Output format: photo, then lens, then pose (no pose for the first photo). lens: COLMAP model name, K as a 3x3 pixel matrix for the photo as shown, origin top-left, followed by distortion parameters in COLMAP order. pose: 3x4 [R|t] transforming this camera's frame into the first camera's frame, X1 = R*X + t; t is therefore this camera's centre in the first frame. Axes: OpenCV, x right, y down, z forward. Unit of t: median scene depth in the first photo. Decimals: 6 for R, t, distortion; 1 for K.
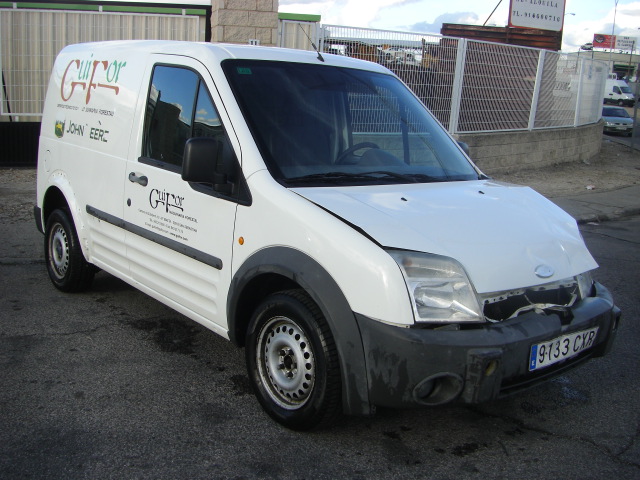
lens RADIAL K [[718.8, 0, 316.3], [0, 718.8, 227.7], [0, 0, 1]] dist [-0.187520, 0.180701]
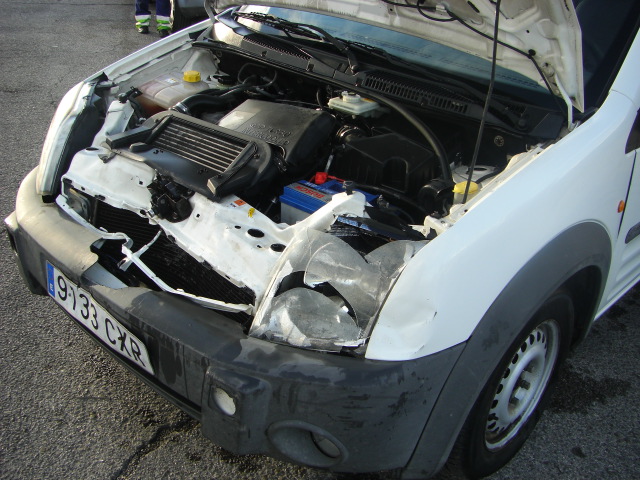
lens RADIAL K [[718.8, 0, 316.3], [0, 718.8, 227.7], [0, 0, 1]] dist [-0.187520, 0.180701]
pose [[0.123970, 0.381375, -0.916070, 0.902472], [-0.245755, 0.906231, 0.344021, -0.158145], [0.961372, 0.182481, 0.206071, 1.031015]]
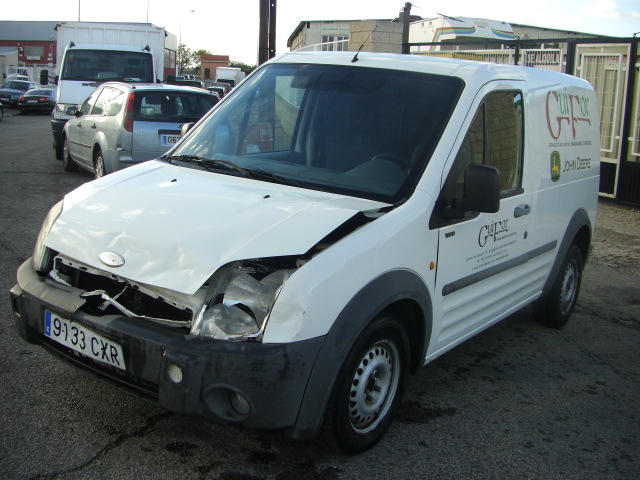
lens RADIAL K [[718.8, 0, 316.3], [0, 718.8, 227.7], [0, 0, 1]] dist [-0.187520, 0.180701]
pose [[0.248072, 0.146393, -0.957617, 1.266417], [-0.239286, 0.967145, 0.085862, -0.120649], [0.938724, 0.207845, 0.274951, 0.989946]]
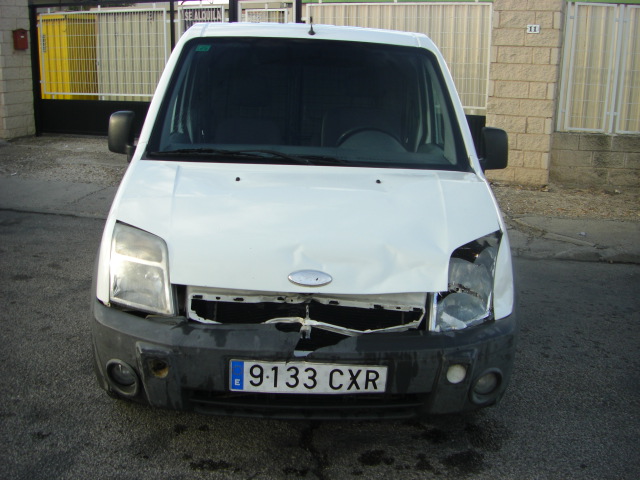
lens RADIAL K [[718.8, 0, 316.3], [0, 718.8, 227.7], [0, 0, 1]] dist [-0.187520, 0.180701]
pose [[0.788104, 0.103943, -0.606703, 0.808116], [-0.103933, 0.993958, 0.035281, -0.022567], [0.606705, 0.035251, 0.794145, 0.370464]]
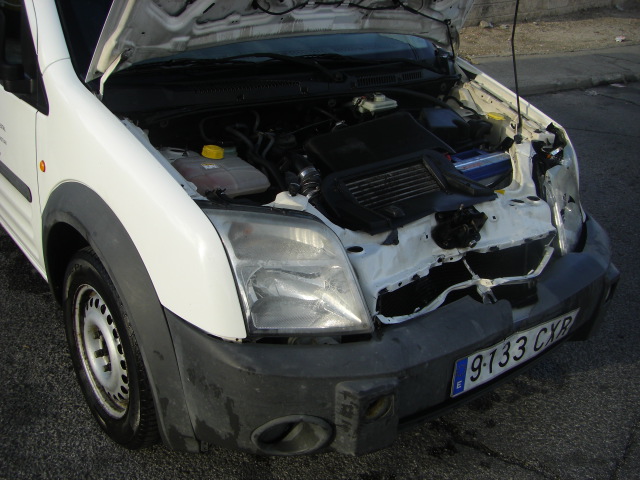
lens RADIAL K [[718.8, 0, 316.3], [0, 718.8, 227.7], [0, 0, 1]] dist [-0.187520, 0.180701]
pose [[0.999303, 0.007458, -0.036586, 0.191310], [0.000795, 0.975372, 0.220565, -0.076202], [0.037330, -0.220441, 0.974686, 0.389942]]
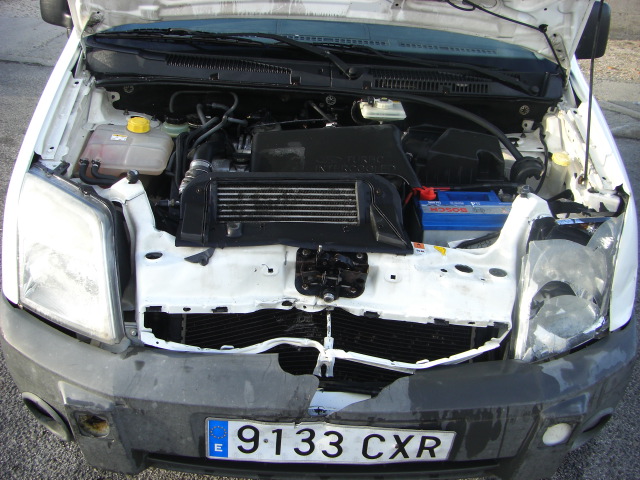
lens RADIAL K [[718.8, 0, 316.3], [0, 718.8, 227.7], [0, 0, 1]] dist [-0.187520, 0.180701]
pose [[0.784012, 0.268765, -0.559545, 0.575060], [-0.125298, 0.951373, 0.281408, -0.110758], [0.607968, -0.150518, 0.779563, 0.620973]]
